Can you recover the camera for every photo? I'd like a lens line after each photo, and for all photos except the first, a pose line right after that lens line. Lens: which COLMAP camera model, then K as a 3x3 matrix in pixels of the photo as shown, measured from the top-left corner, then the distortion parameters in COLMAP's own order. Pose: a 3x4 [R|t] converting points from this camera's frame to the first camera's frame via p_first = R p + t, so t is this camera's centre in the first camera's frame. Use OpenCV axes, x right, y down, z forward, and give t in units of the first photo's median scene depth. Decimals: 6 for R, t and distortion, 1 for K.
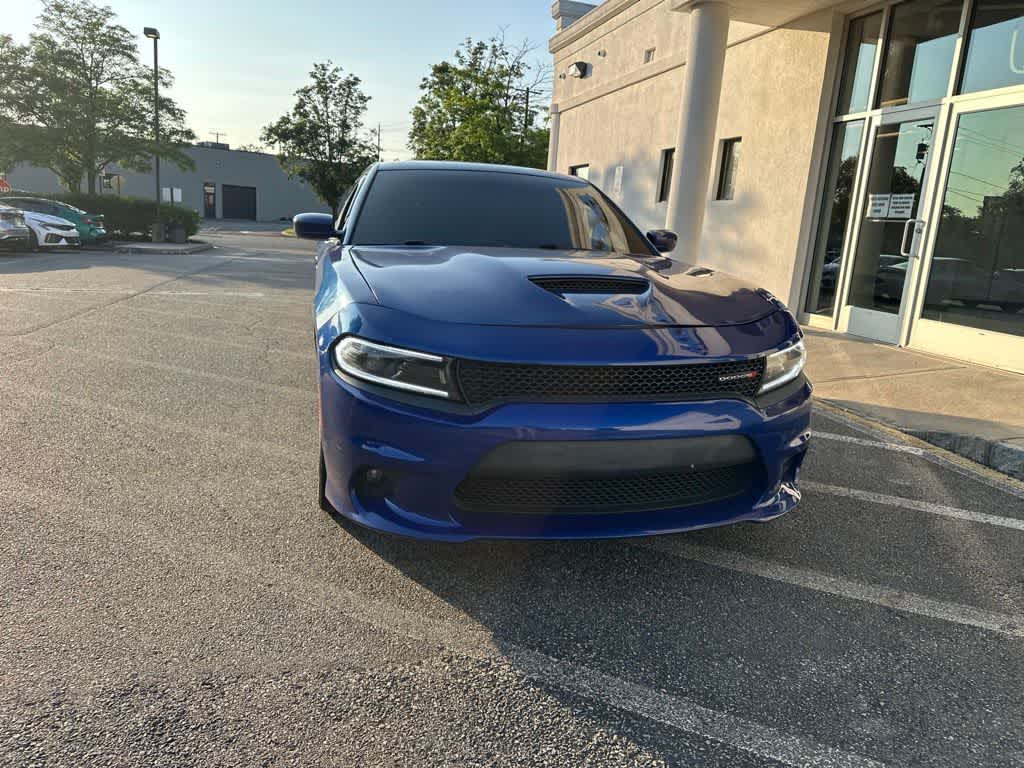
lens RADIAL K [[730.5, 0, 515.4], [0, 730.5, 369.1], [0, 0, 1]] dist [0.029118, -0.037234]
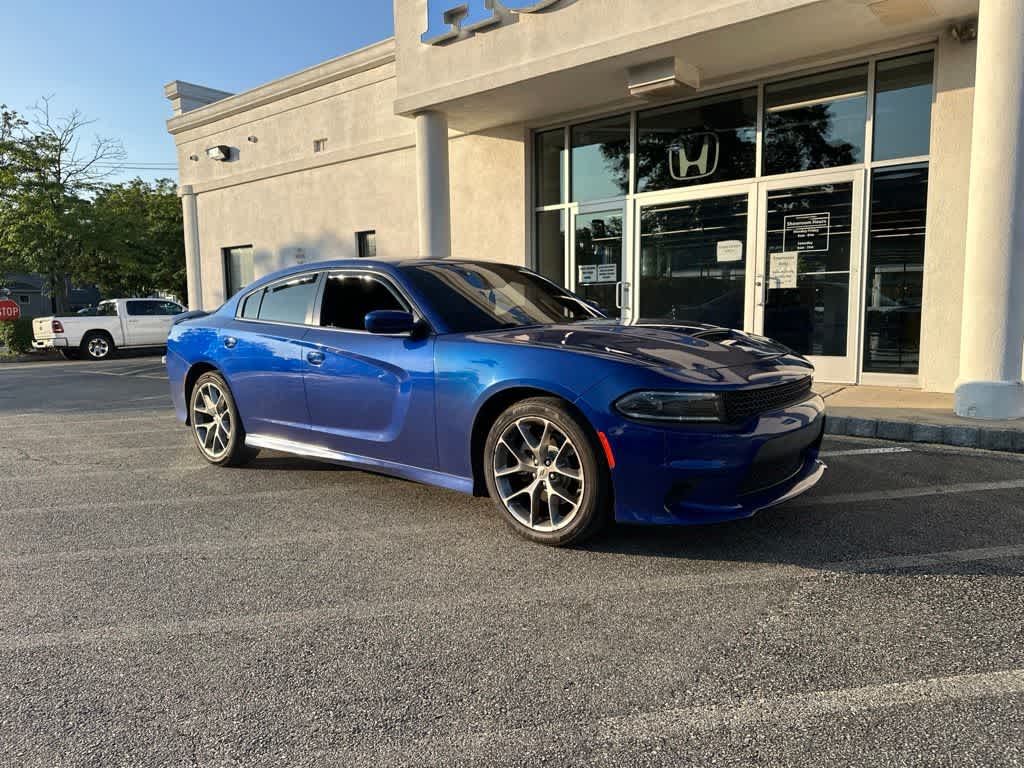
lens RADIAL K [[728.5, 0, 512.0], [0, 728.5, 384.0], [0, 0, 1]] dist [0.060175, -0.083762]
pose [[0.814586, -0.142231, 0.562334, -0.317282], [0.183728, 0.982820, -0.017560, -0.021275], [-0.550176, 0.117620, 0.826724, 0.004466]]
